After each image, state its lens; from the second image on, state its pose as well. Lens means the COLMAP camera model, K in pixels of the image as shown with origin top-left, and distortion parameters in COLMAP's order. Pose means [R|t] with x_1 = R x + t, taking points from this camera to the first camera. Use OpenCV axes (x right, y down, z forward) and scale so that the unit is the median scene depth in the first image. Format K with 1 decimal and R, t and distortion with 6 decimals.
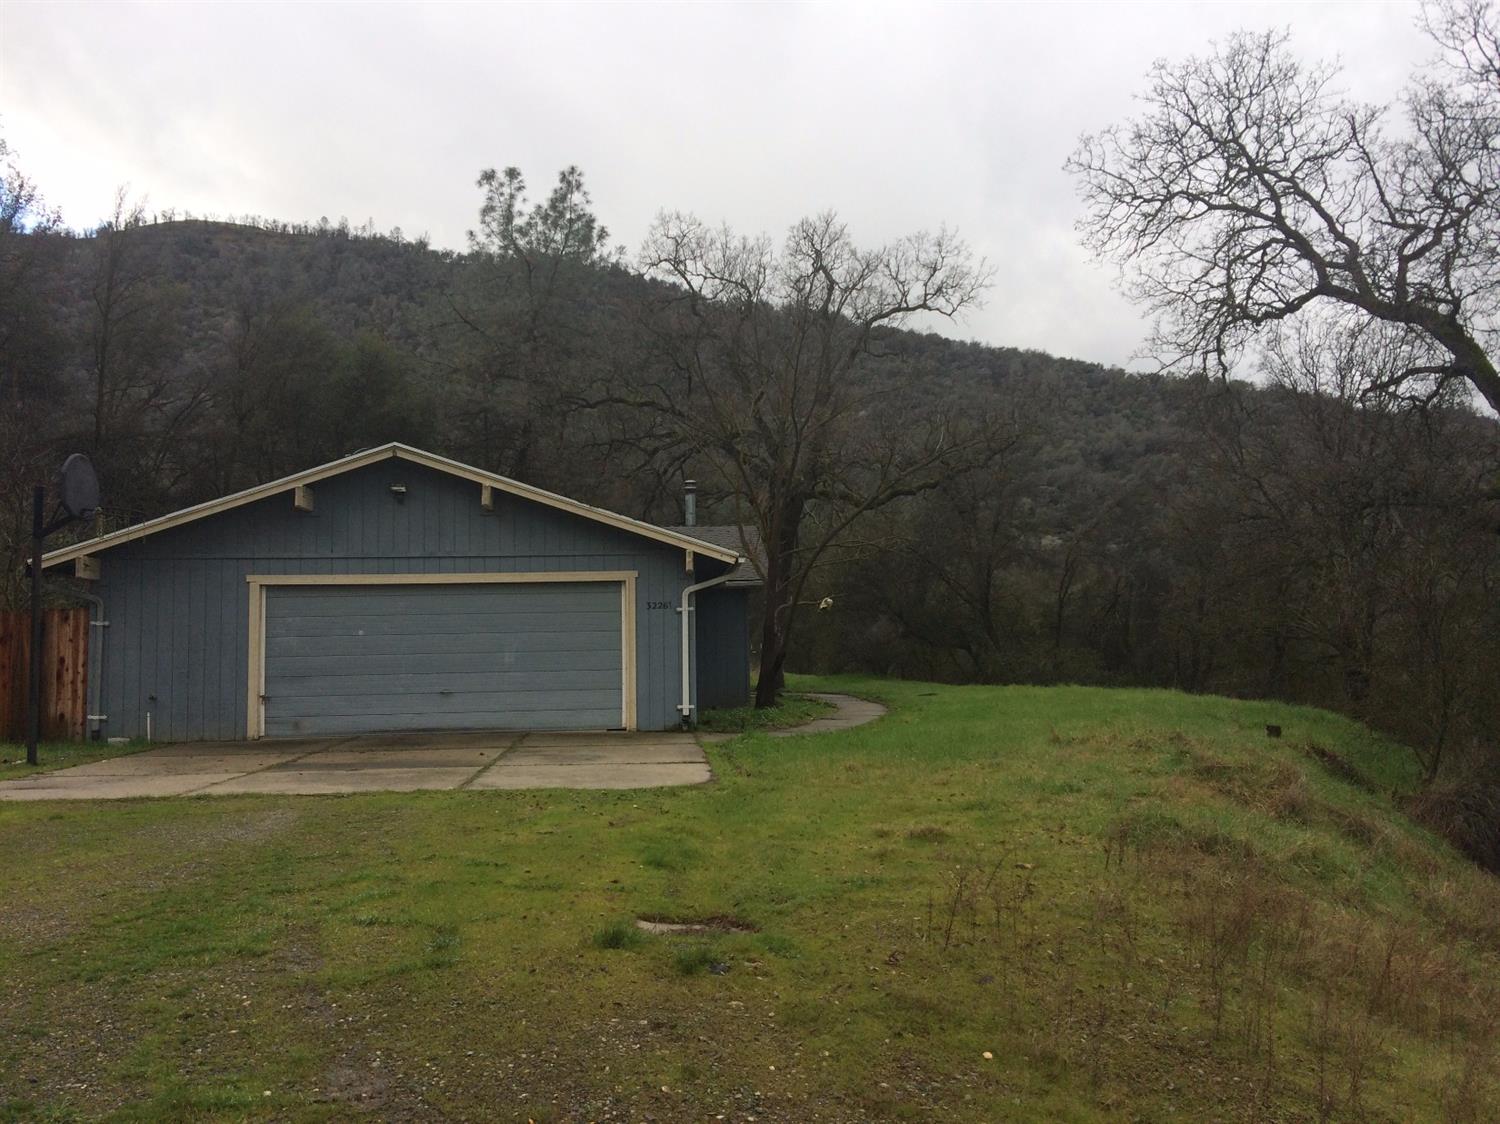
lens RADIAL K [[1261.5, 0, 750.5], [0, 1261.5, 565.5], [0, 0, 1]] dist [0.054156, -0.003078]
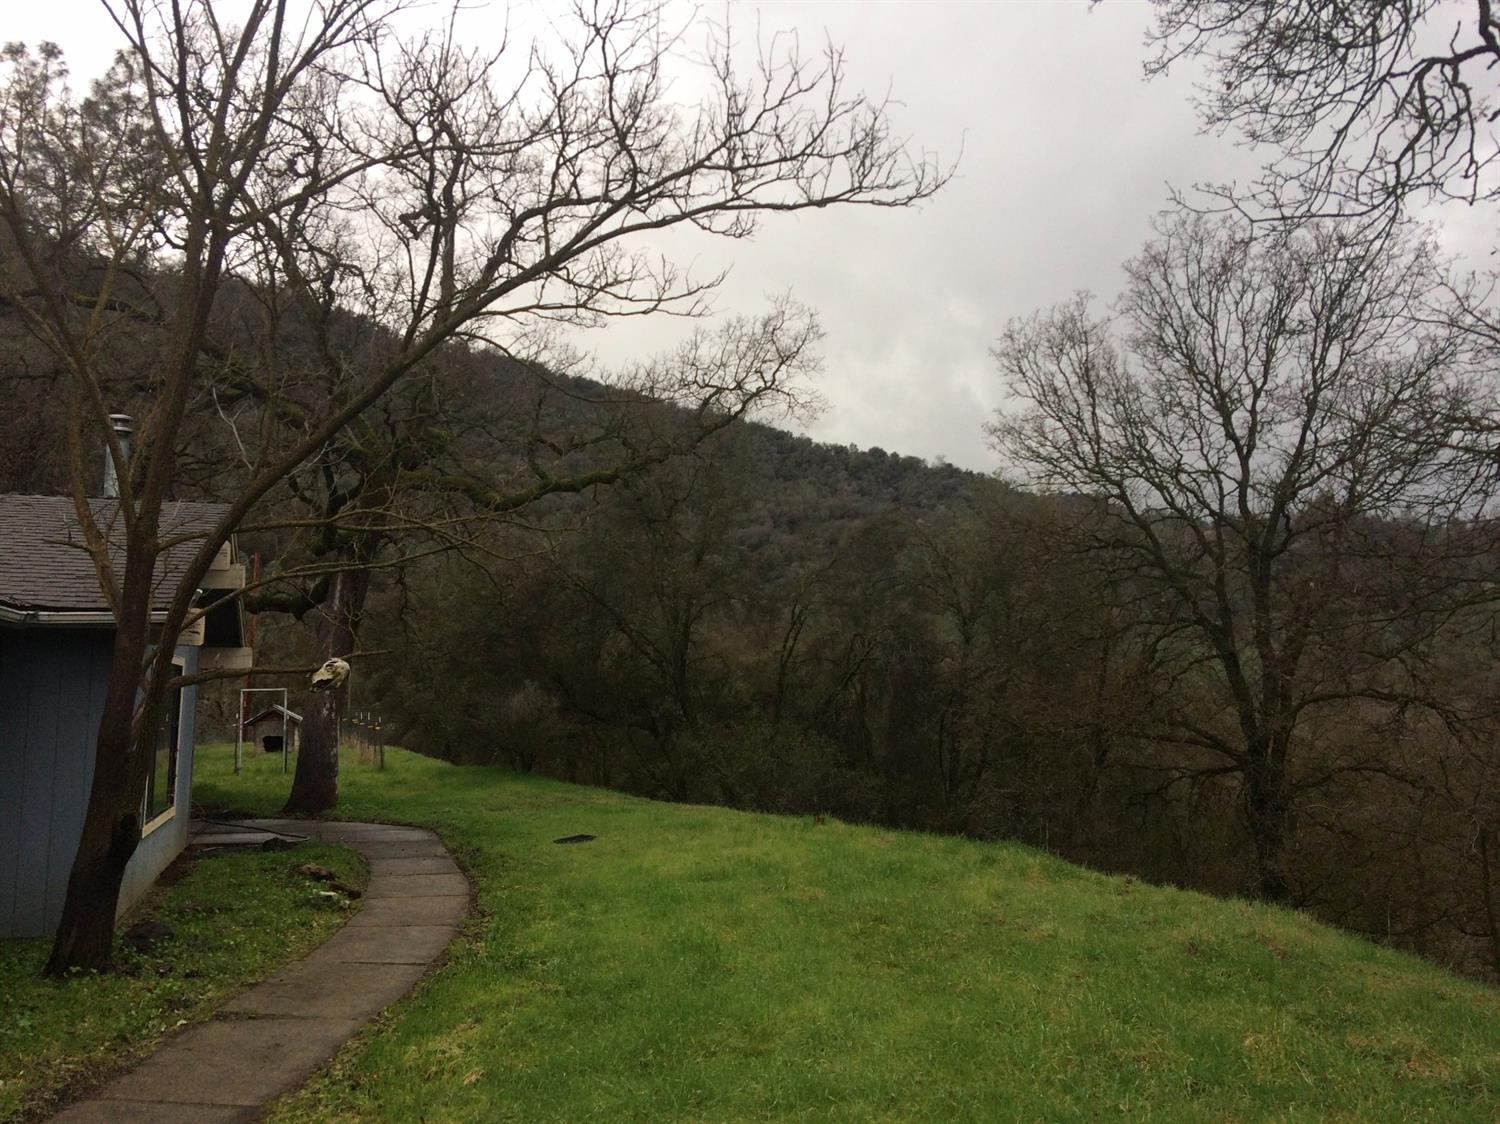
lens RADIAL K [[1261.5, 0, 748.9], [0, 1261.5, 562.8], [0, 0, 1]] dist [0.054156, -0.003078]
pose [[0.970257, 0.044248, 0.238000, 0.035659], [-0.033673, 0.998264, -0.048317, 0.003517], [-0.239725, 0.038865, 0.970063, 0.206980]]
